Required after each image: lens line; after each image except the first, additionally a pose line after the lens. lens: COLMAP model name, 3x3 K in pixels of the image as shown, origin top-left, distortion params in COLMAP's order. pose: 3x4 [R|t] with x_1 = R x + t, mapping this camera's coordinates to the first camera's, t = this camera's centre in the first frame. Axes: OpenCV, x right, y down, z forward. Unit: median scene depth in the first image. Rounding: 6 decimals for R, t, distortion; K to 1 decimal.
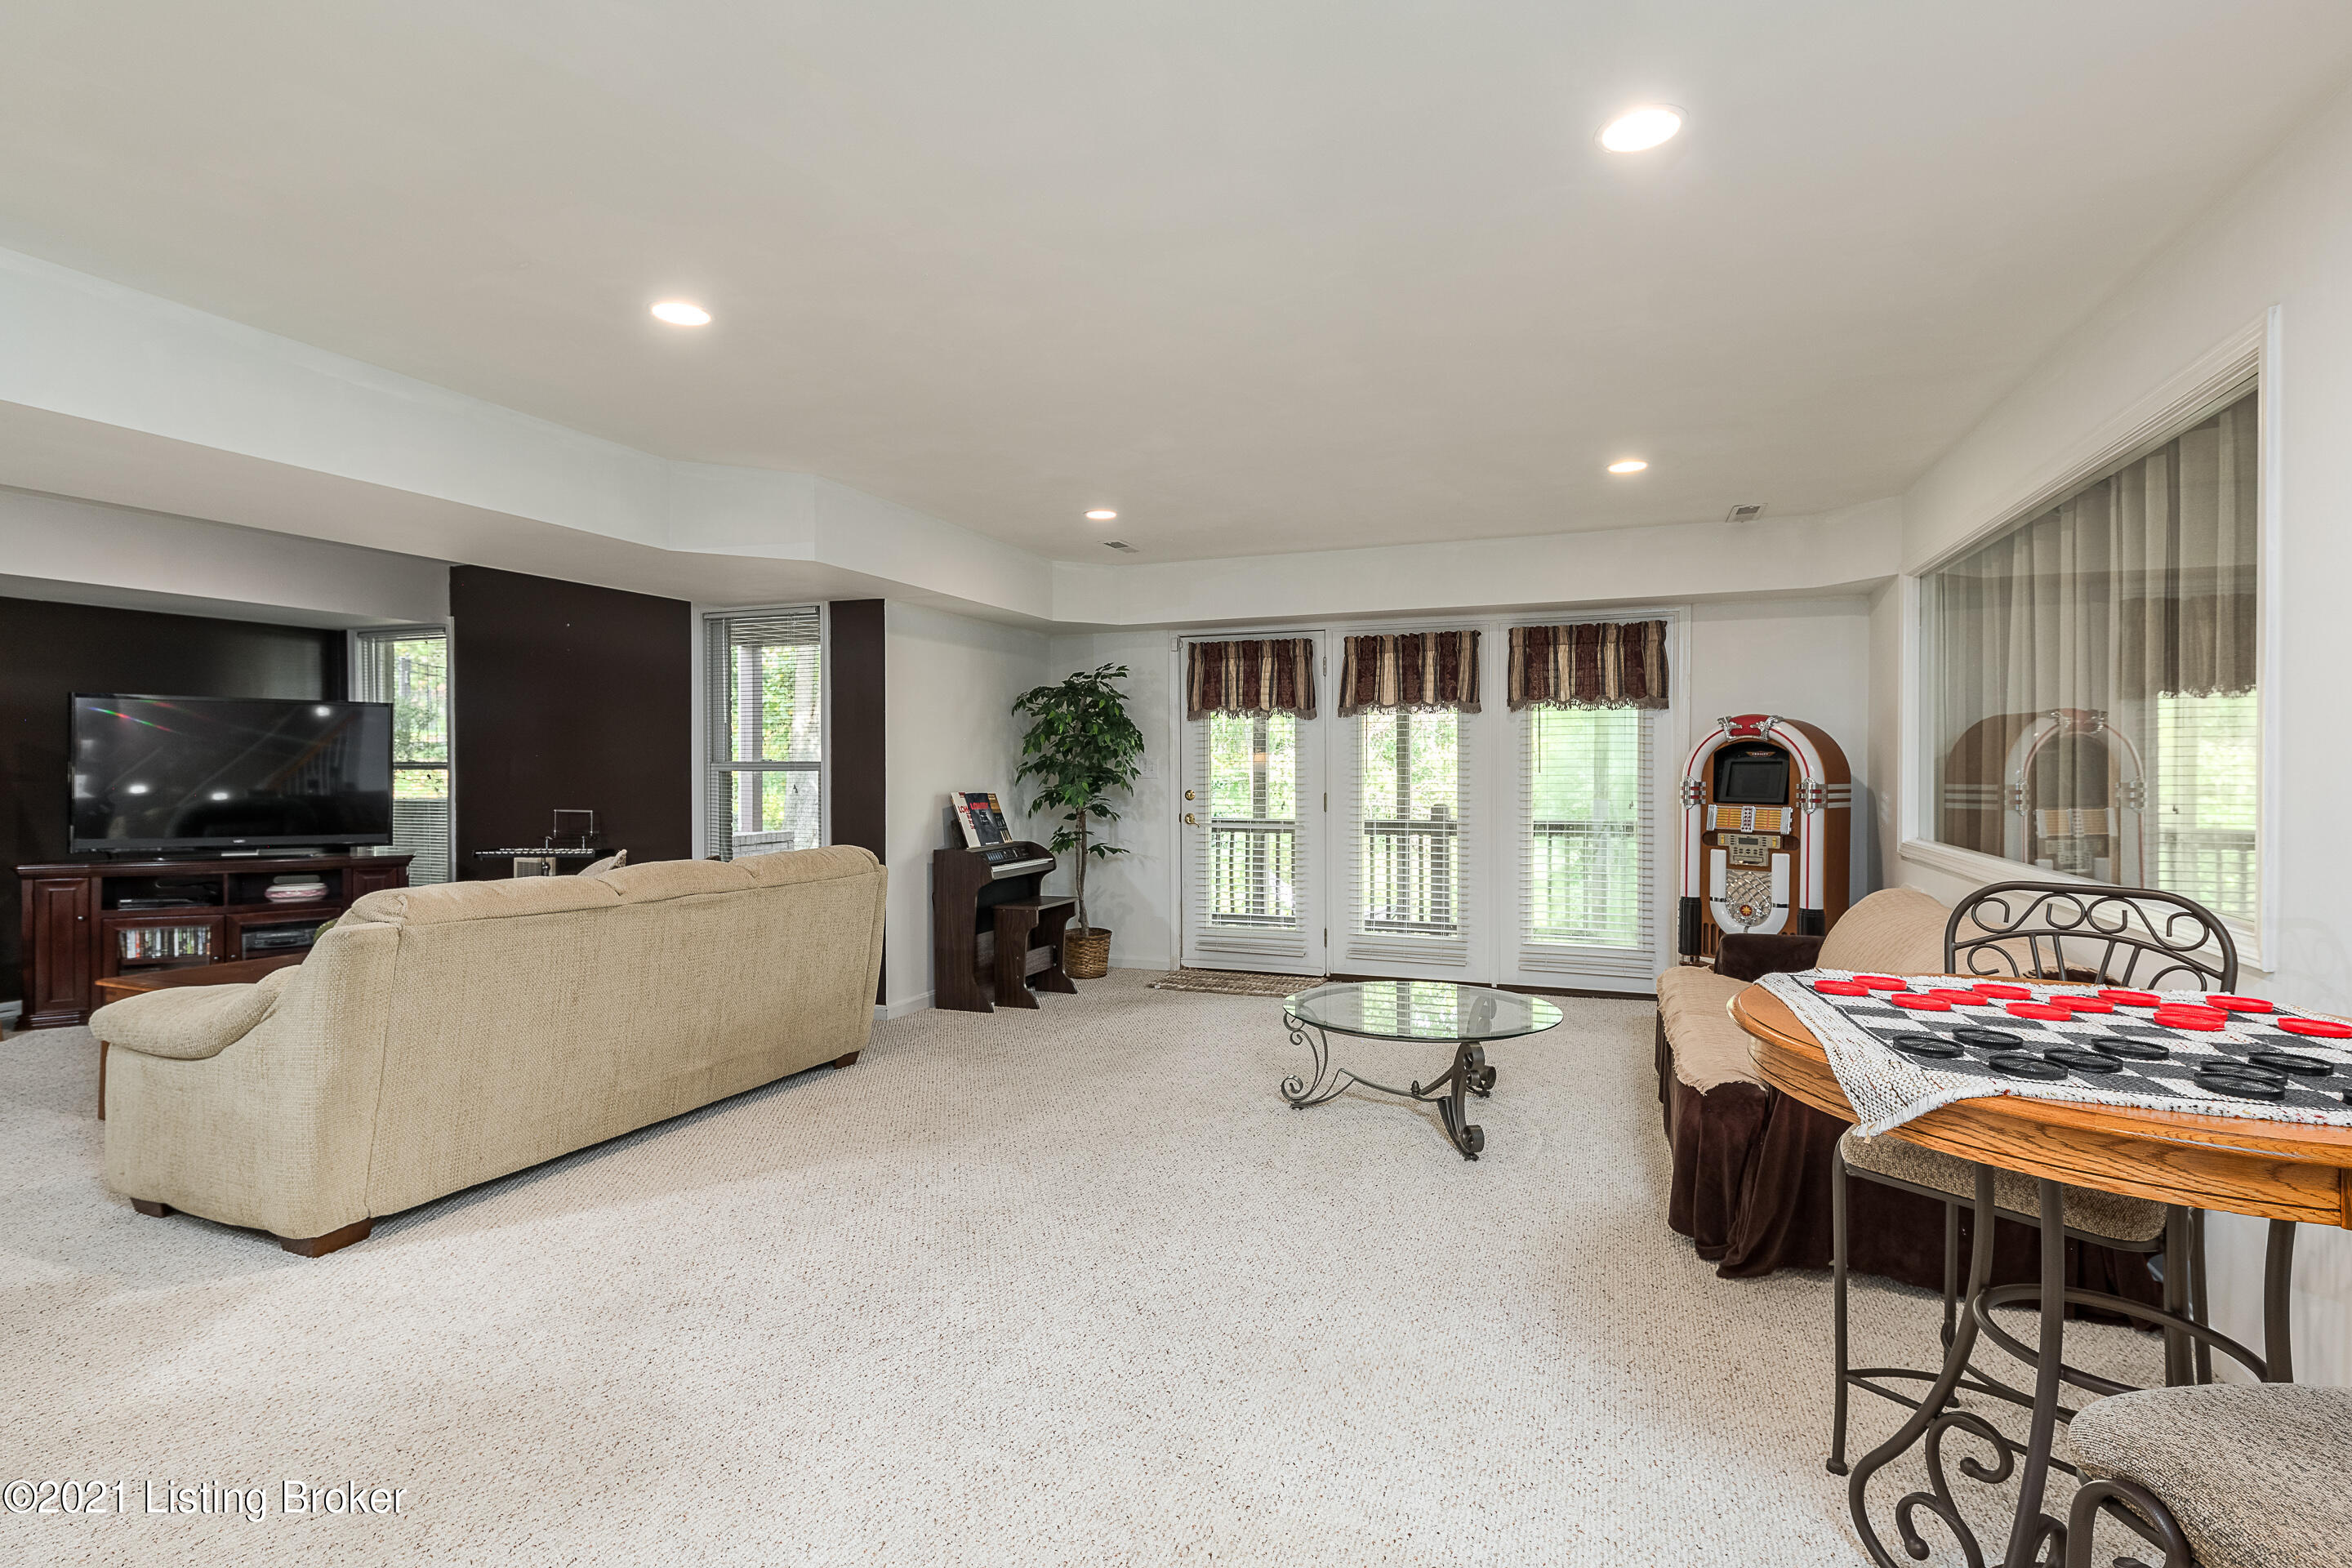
lens RADIAL K [[1131.7, 0, 1175.4], [0, 1131.7, 777.6], [0, 0, 1]] dist [0.003805, 0.000238]
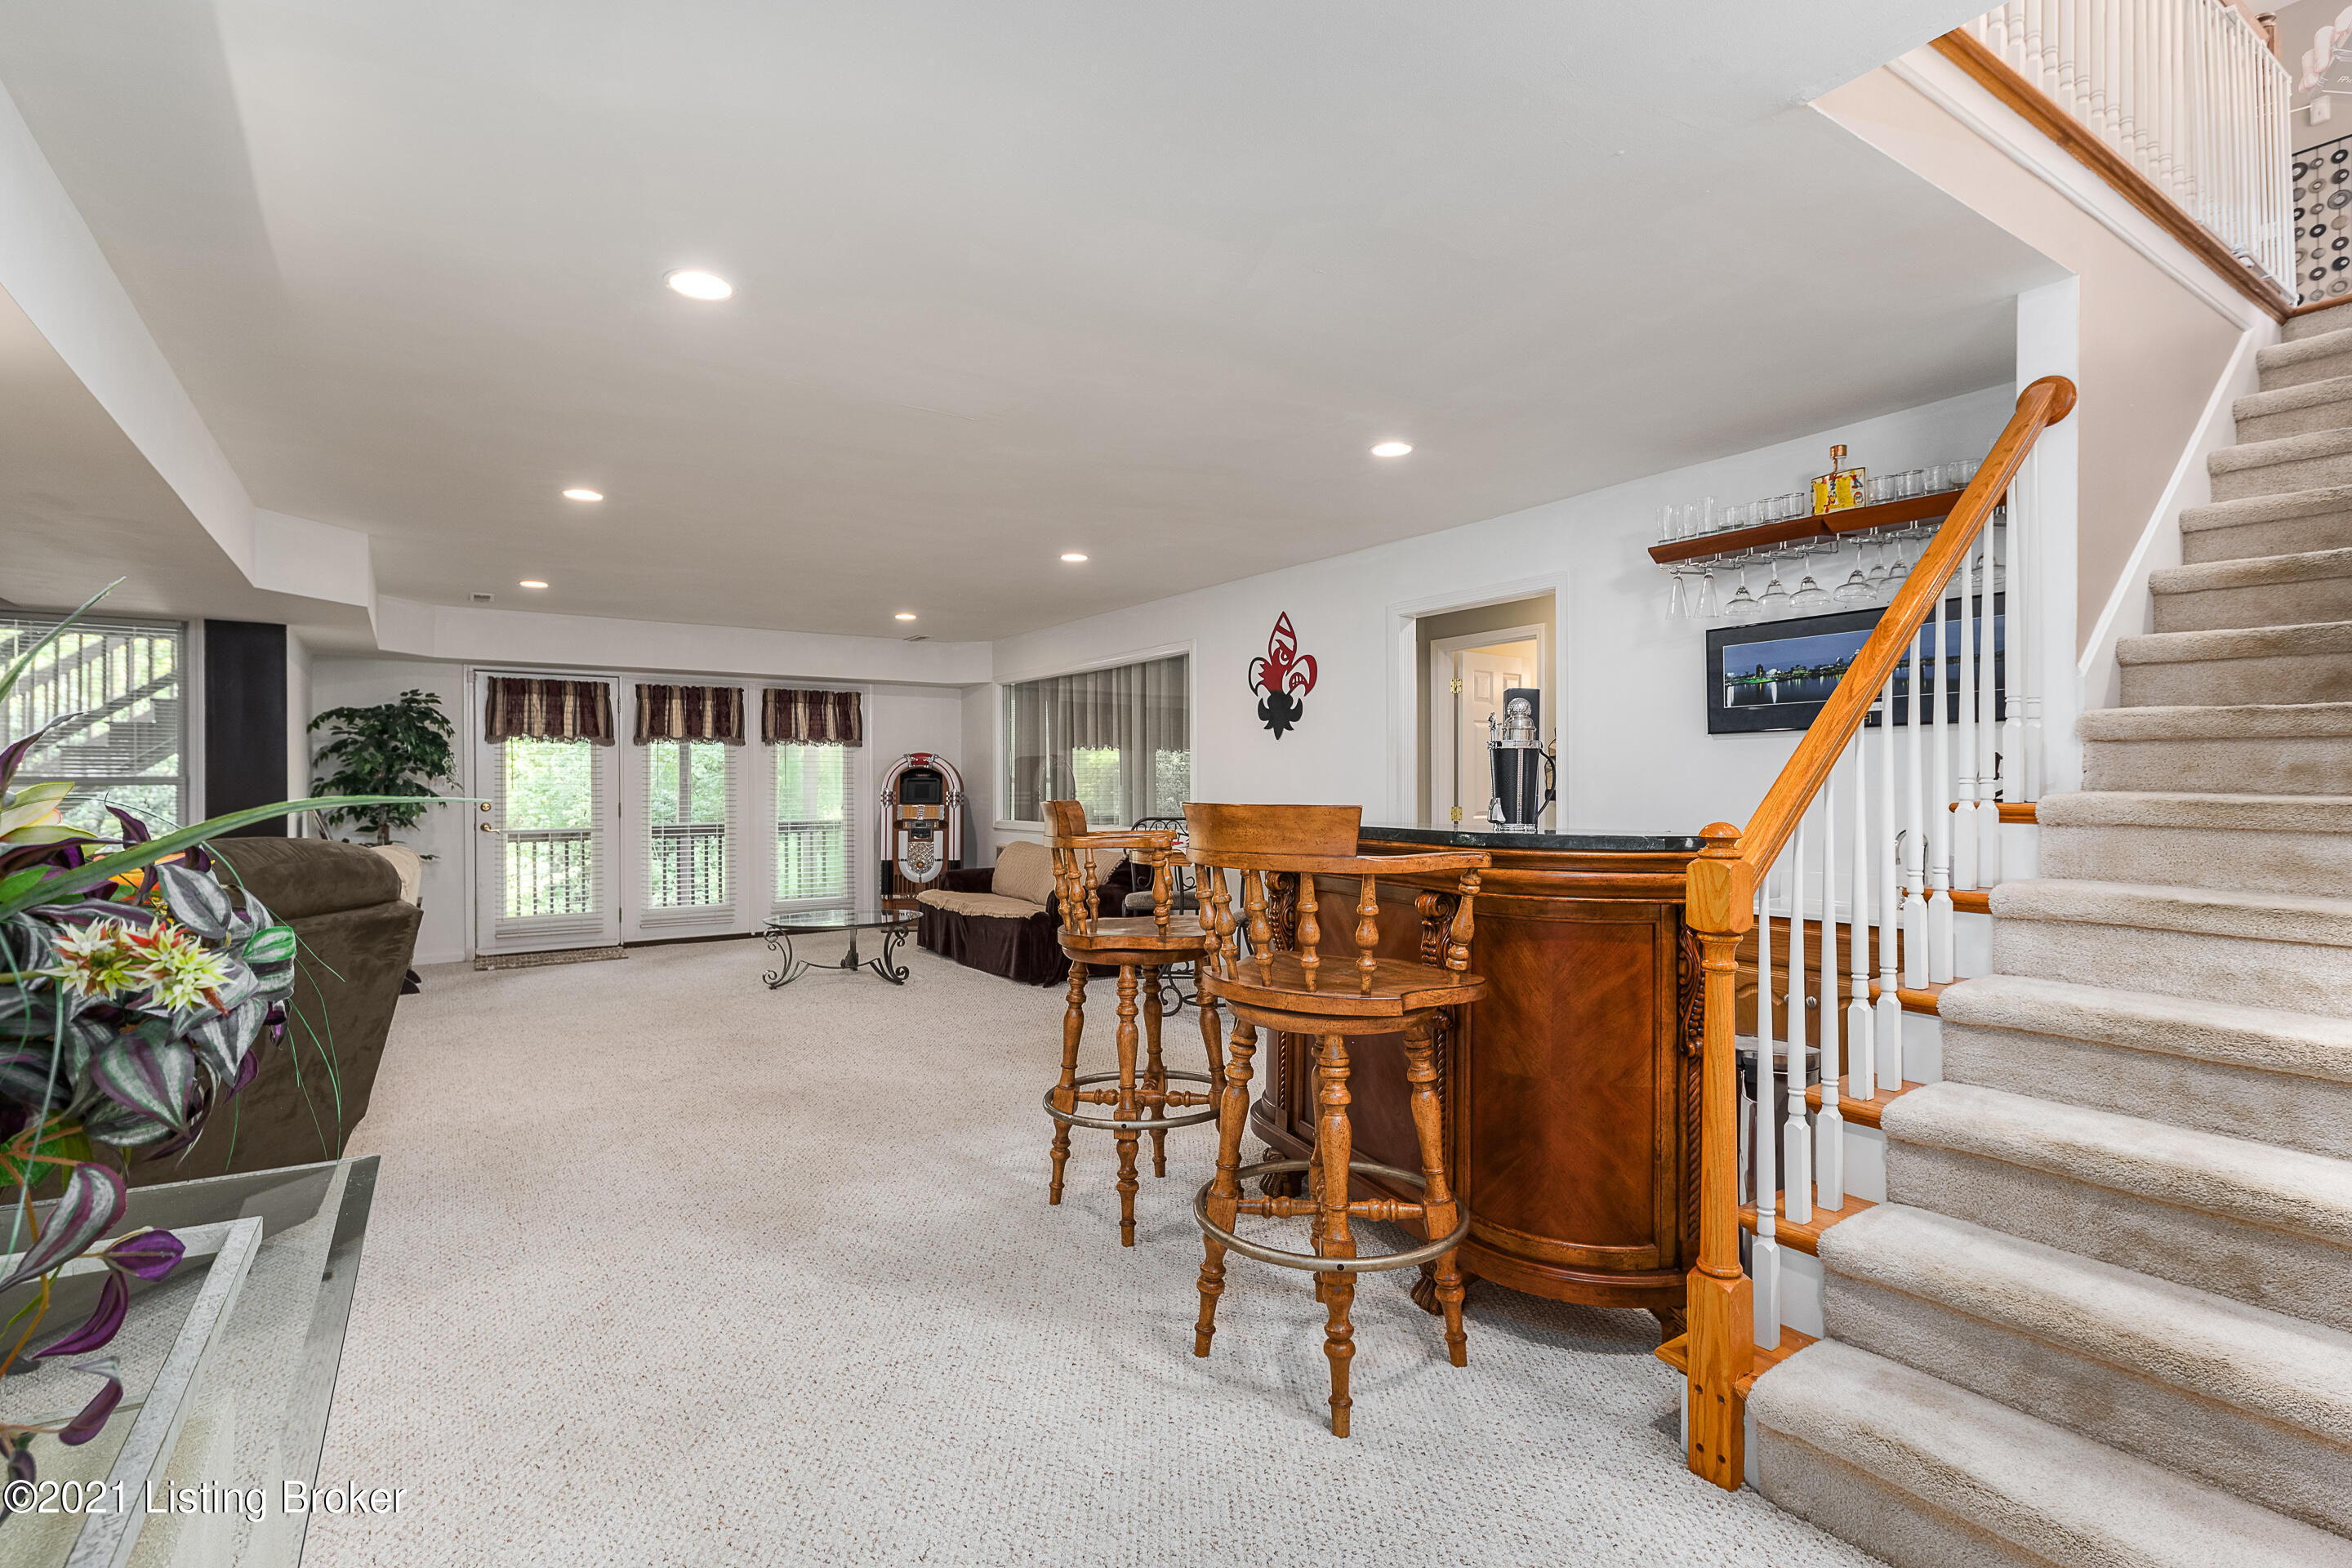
lens RADIAL K [[1131.7, 0, 1178.9], [0, 1131.7, 786.9], [0, 0, 1]] dist [0.003805, 0.000238]
pose [[0.576663, -0.000646, 0.816982, -0.584406], [0.010633, 0.999921, -0.006715, 0.011099], [-0.816913, 0.012559, 0.576624, -0.282660]]
